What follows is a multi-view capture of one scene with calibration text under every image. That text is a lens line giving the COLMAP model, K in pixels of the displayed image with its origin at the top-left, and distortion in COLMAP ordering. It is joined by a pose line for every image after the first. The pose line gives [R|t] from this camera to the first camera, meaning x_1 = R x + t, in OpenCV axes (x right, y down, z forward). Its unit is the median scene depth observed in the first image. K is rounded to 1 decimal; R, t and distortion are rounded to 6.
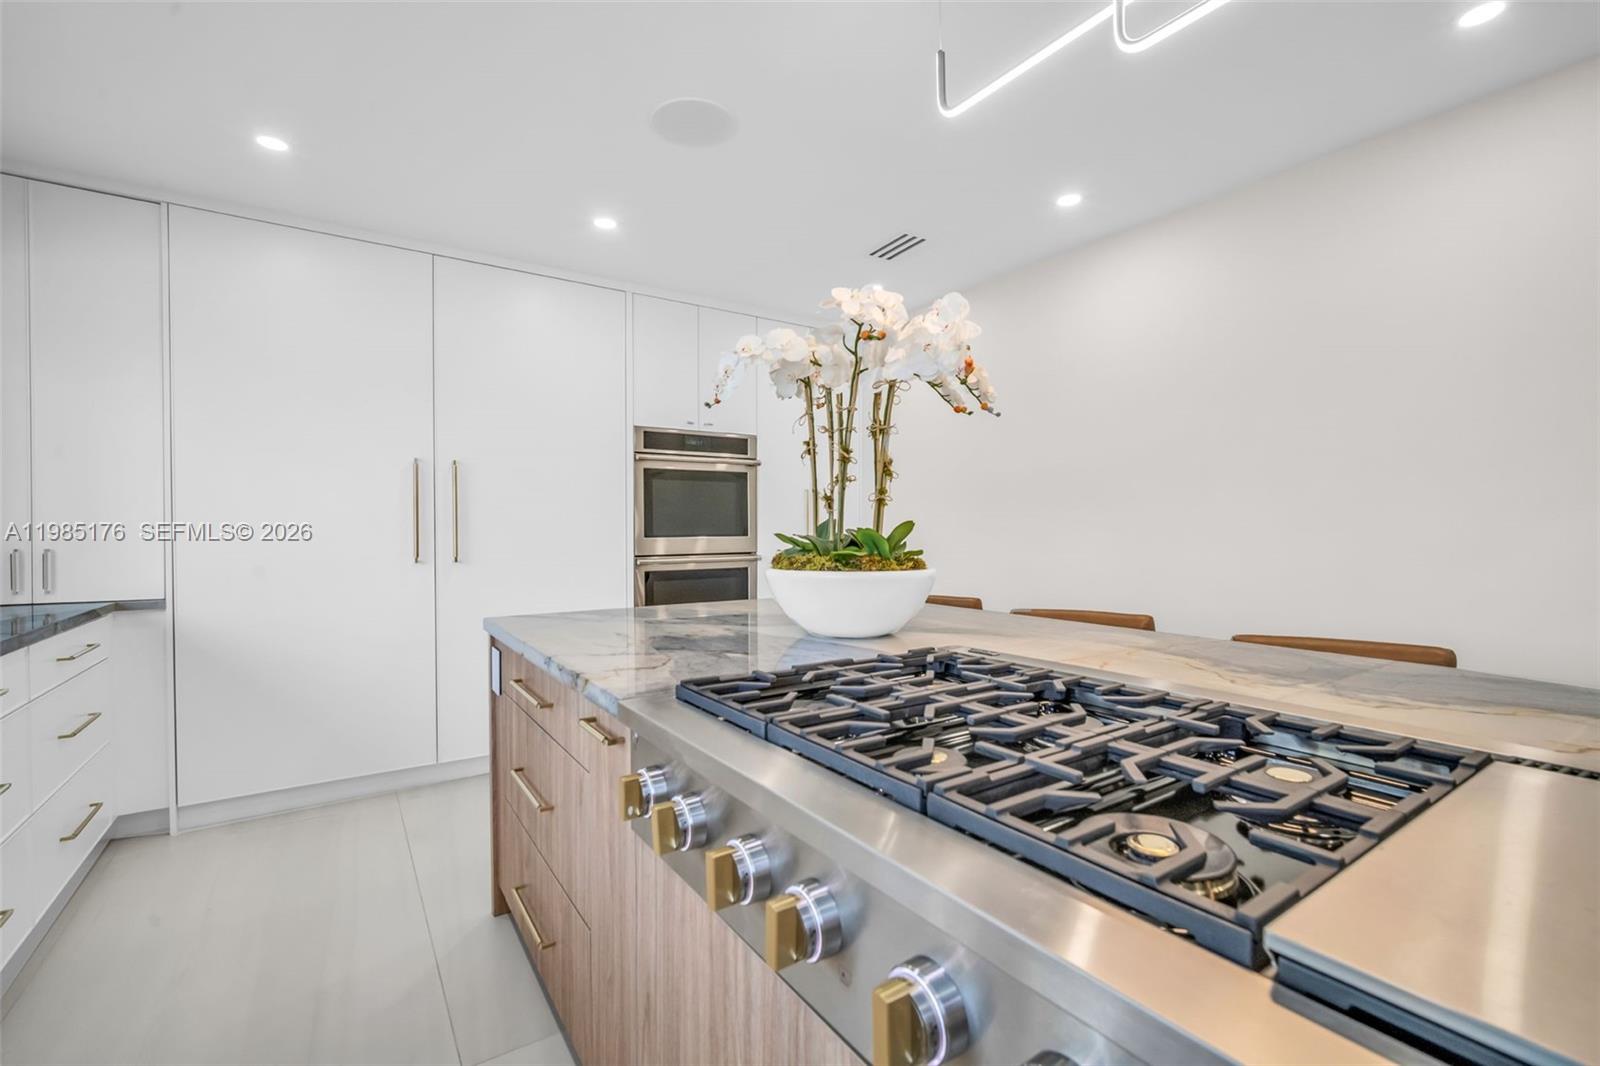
lens RADIAL K [[684.0, 0, 800.0], [0, 684.0, 533.0], [0, 0, 1]] dist [-0.004625, -0.000101]
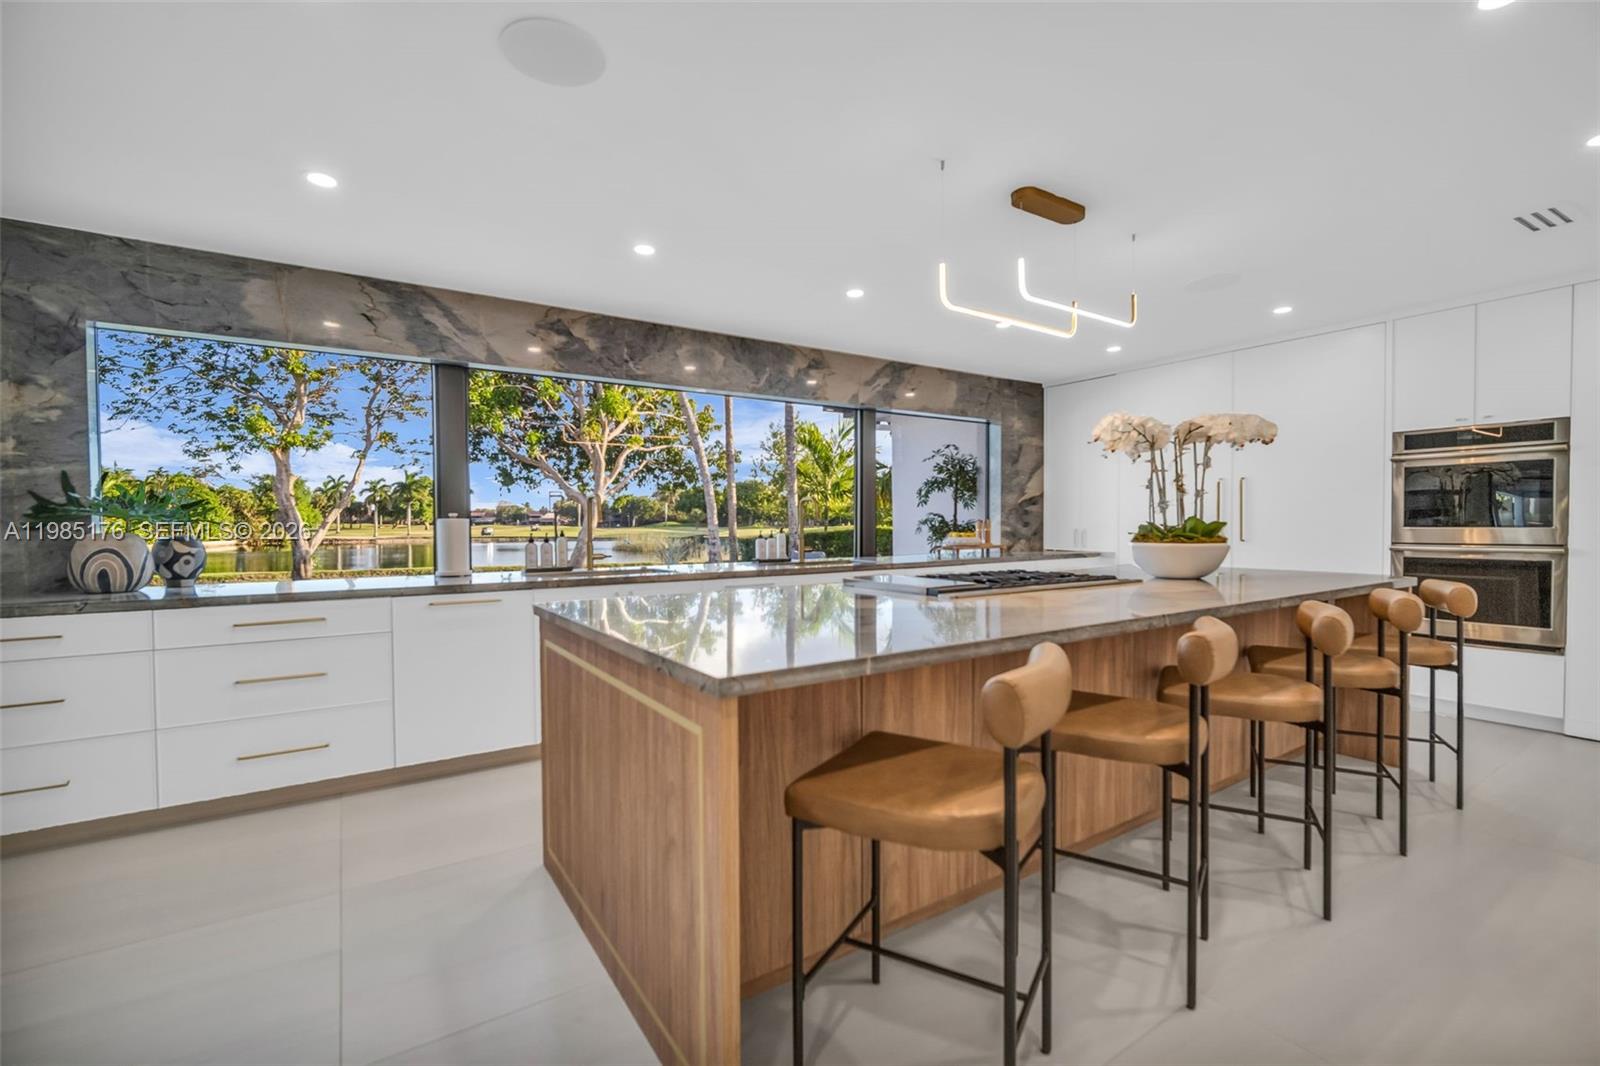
lens RADIAL K [[684.0, 0, 800.0], [0, 684.0, 533.0], [0, 0, 1]] dist [-0.004625, -0.000101]
pose [[-0.006199, 0.023033, -0.999716, 0.935430], [0.002775, 0.999731, 0.023016, -0.012349], [0.999977, -0.002632, -0.006261, -0.019266]]
